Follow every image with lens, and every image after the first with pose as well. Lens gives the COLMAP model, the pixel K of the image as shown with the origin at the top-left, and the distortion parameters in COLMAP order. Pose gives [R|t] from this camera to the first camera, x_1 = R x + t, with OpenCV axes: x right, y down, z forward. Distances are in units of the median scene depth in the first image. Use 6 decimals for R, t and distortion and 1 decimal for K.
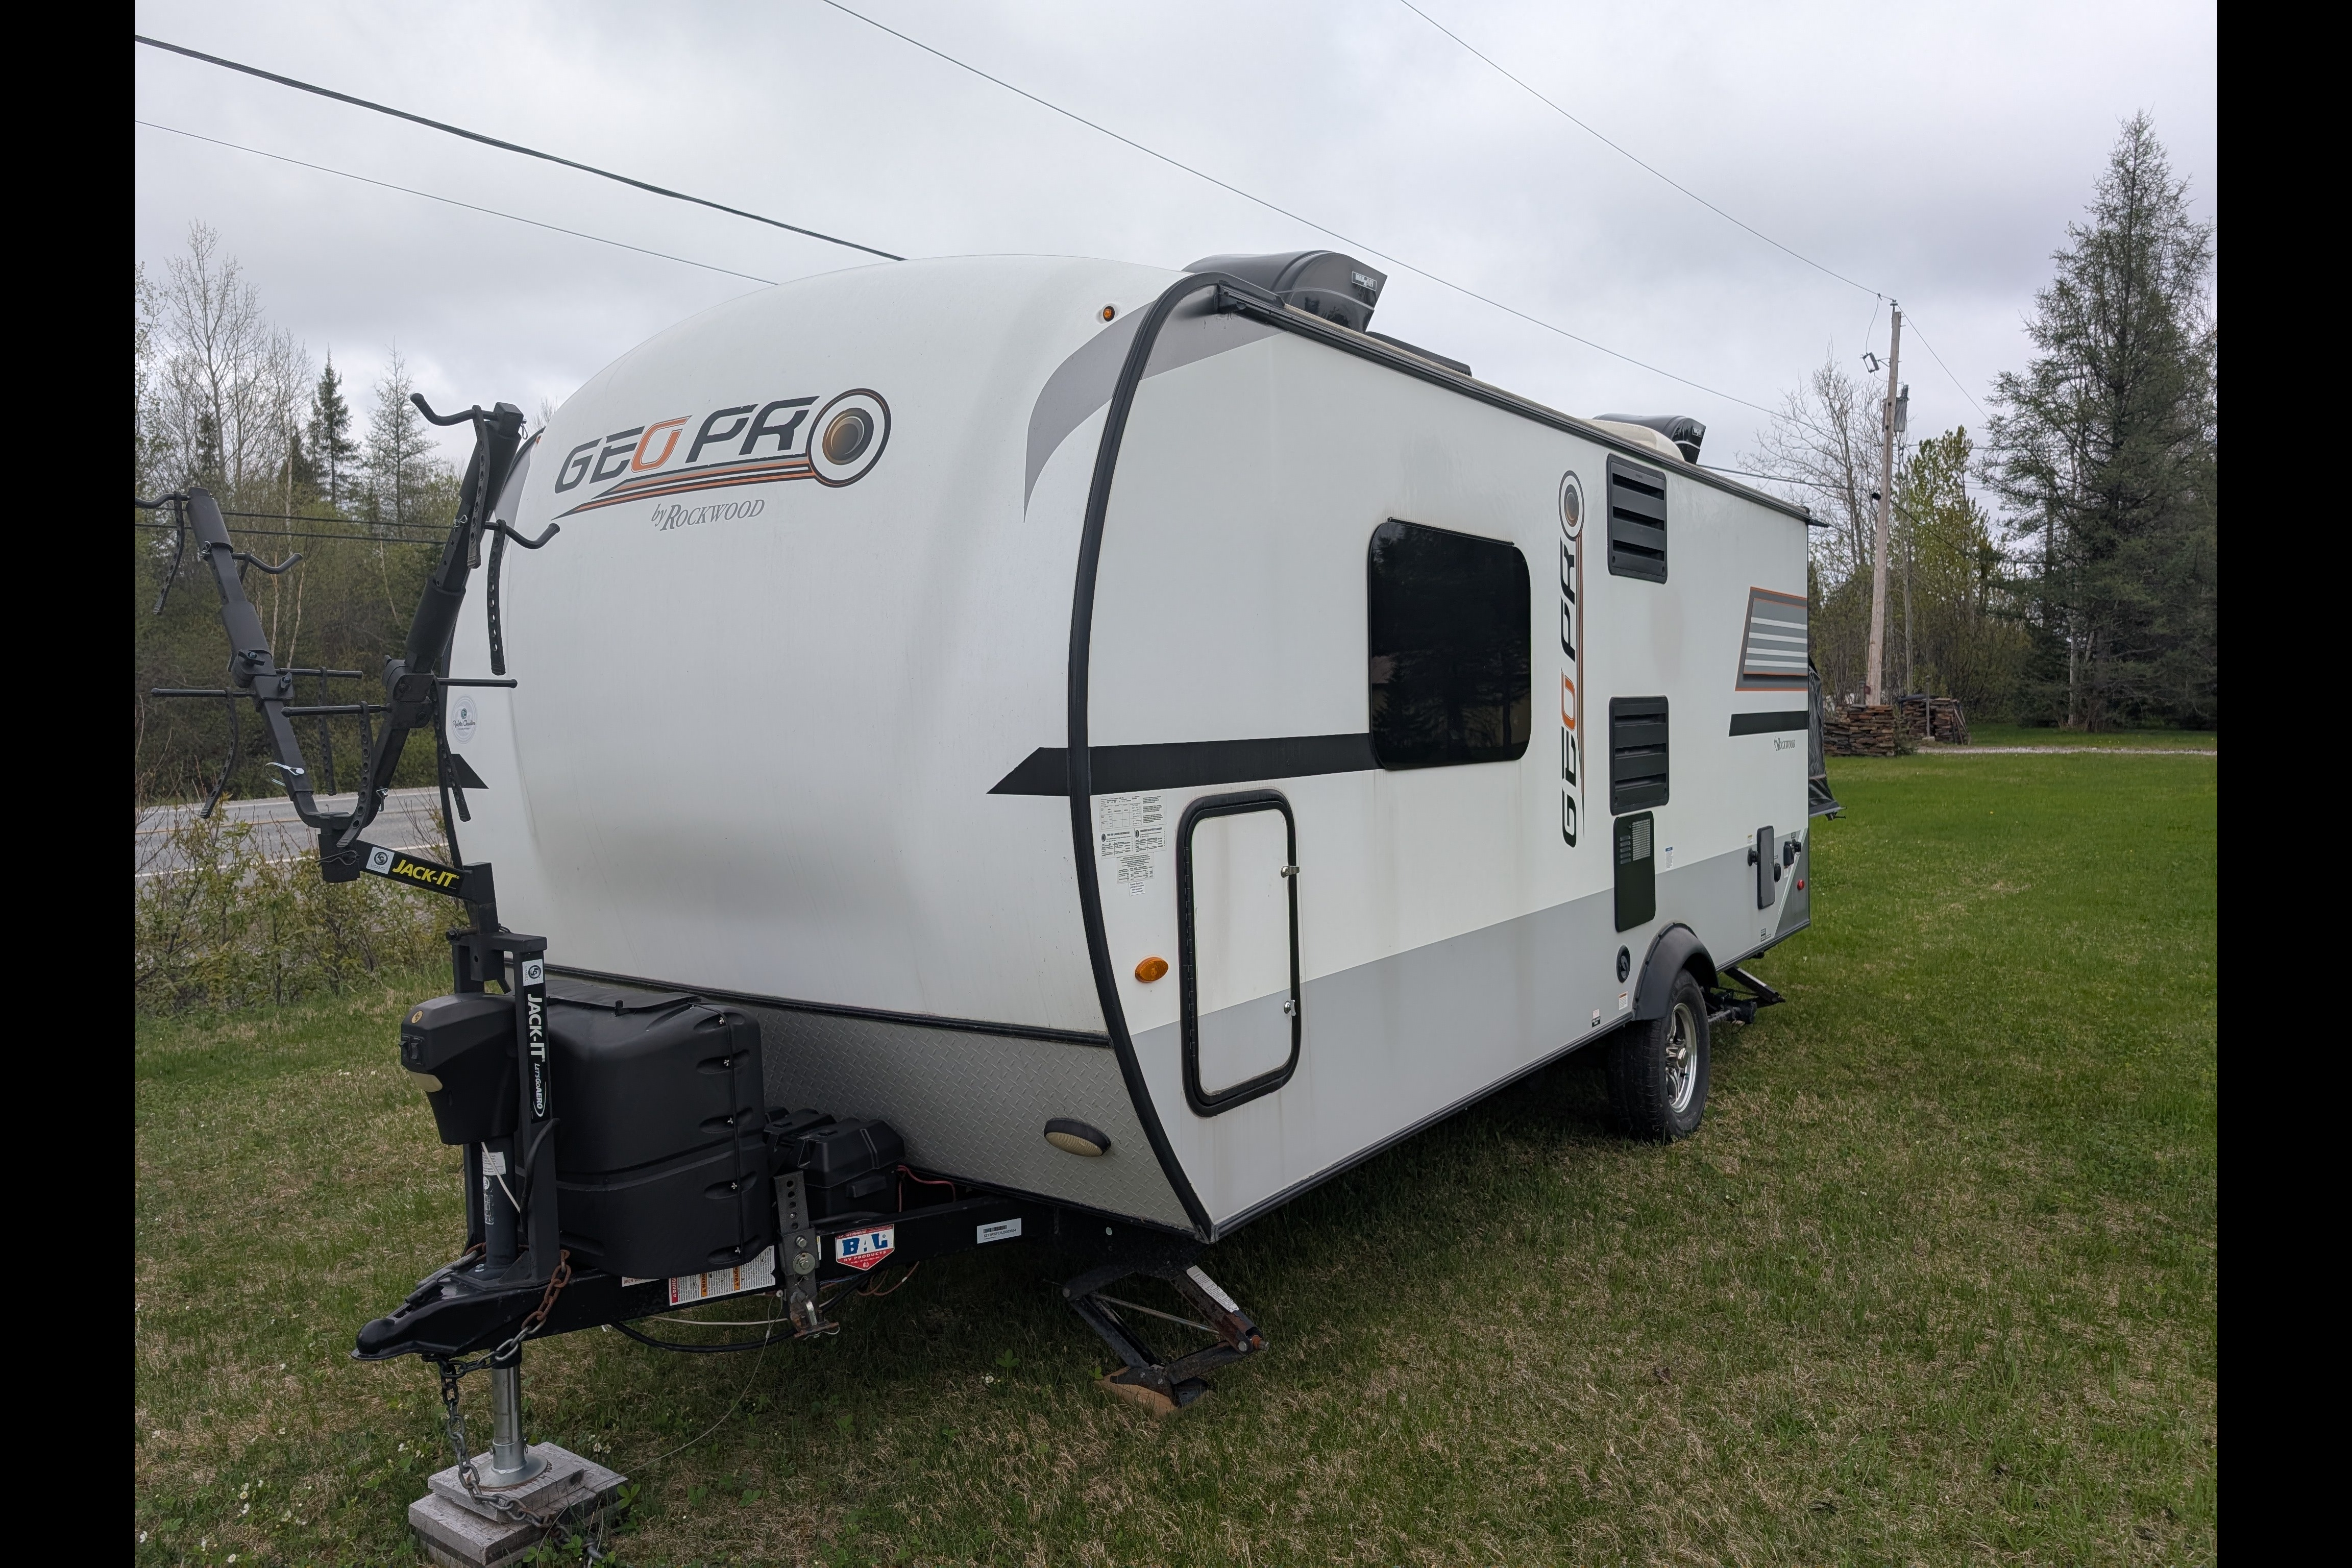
lens RADIAL K [[1561.9, 0, 1176.0], [0, 1561.9, 784.0], [0, 0, 1]] dist [0.000886, 0.000176]
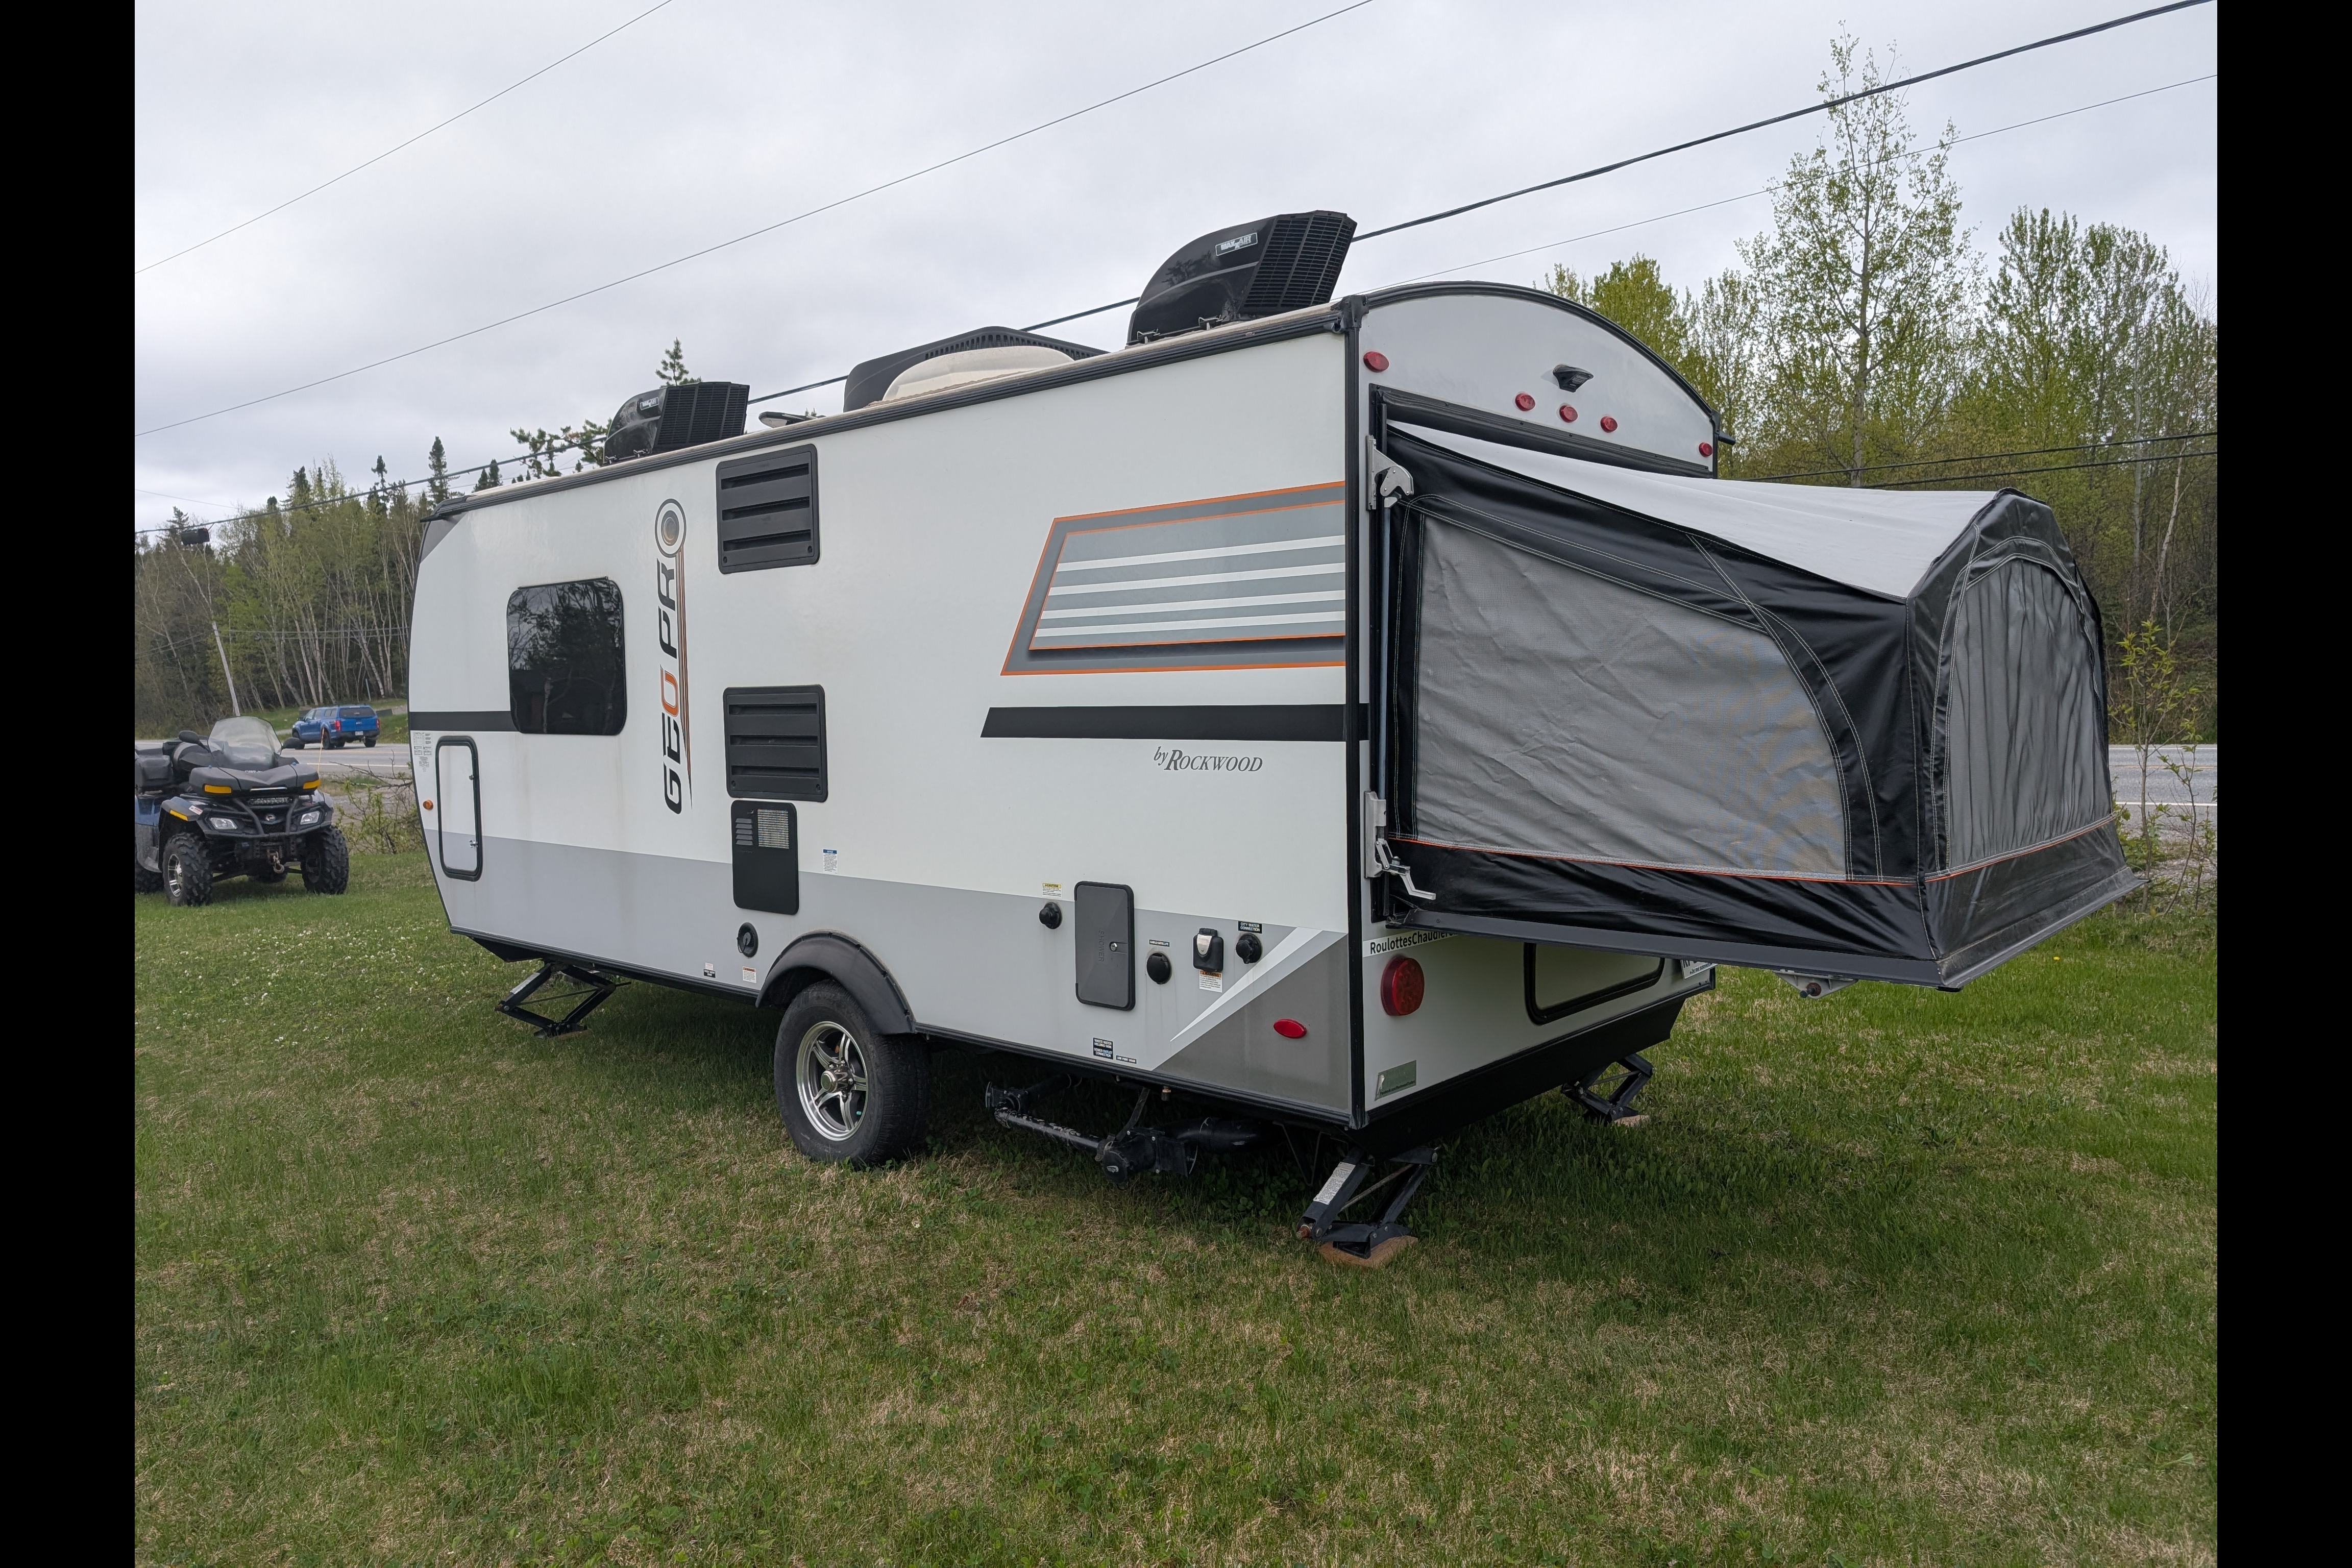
lens RADIAL K [[1561.9, 0, 1176.0], [0, 1561.9, 784.0], [0, 0, 1]] dist [0.000886, 0.000176]
pose [[-0.130263, 0.079288, -0.988304, 1.384871], [-0.030037, 0.996024, 0.083867, -0.094136], [0.991024, 0.040611, -0.127363, 1.527690]]
